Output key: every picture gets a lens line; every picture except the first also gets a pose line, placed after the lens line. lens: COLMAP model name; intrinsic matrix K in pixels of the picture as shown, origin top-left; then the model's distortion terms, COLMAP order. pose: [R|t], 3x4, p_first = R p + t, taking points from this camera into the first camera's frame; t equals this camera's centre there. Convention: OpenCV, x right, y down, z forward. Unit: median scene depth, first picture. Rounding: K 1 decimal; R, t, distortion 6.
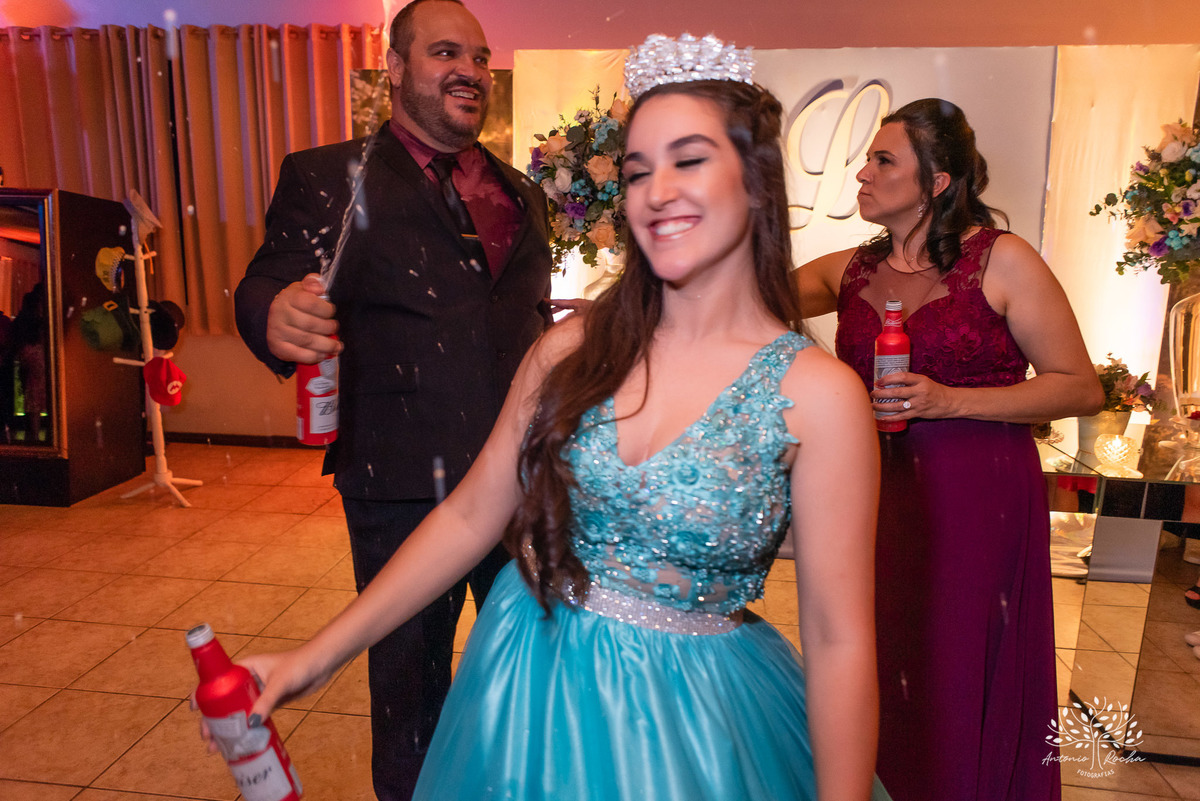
lens RADIAL K [[814.0, 0, 596.6], [0, 814.0, 391.7], [0, 0, 1]] dist [0.019316, -0.011557]
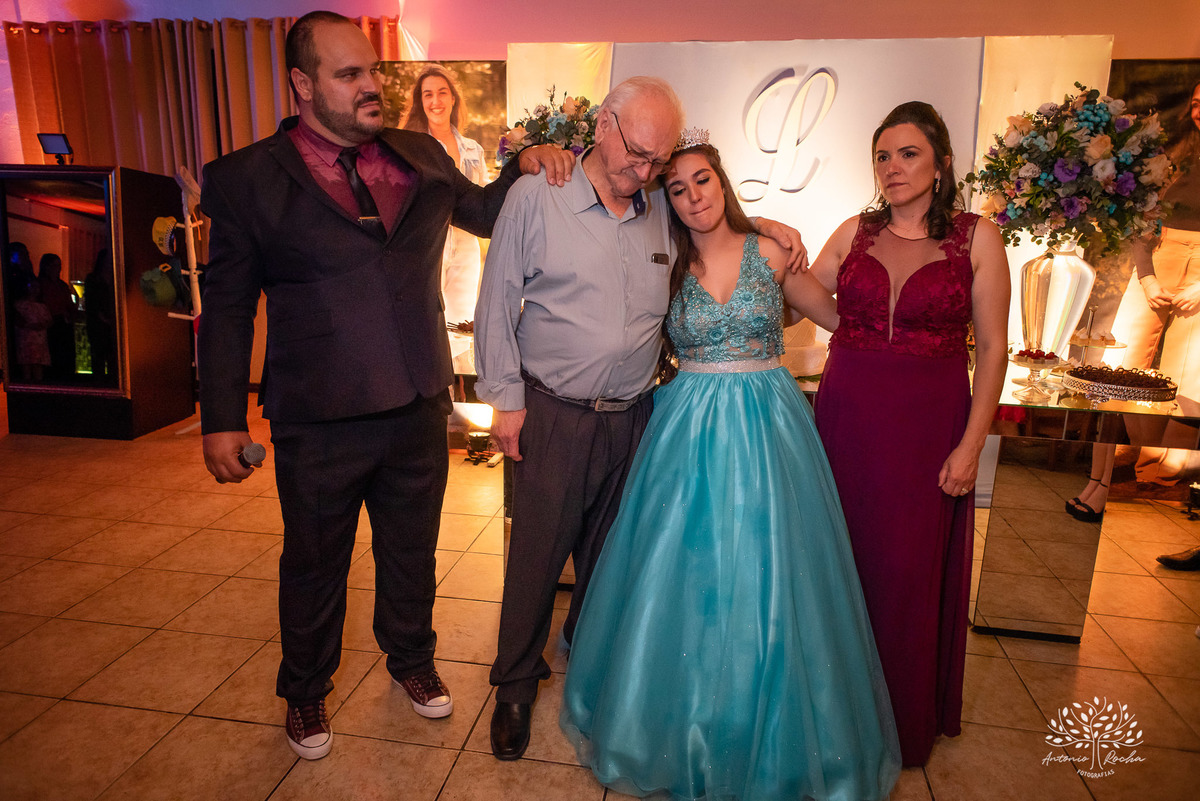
lens RADIAL K [[814.0, 0, 594.0], [0, 814.0, 395.0], [0, 0, 1]] dist [0.019316, -0.011557]
pose [[0.998959, 0.010400, -0.044418, 0.069167], [-0.008676, 0.999208, 0.038830, 0.025909], [0.044787, -0.038405, 0.998258, -0.141453]]
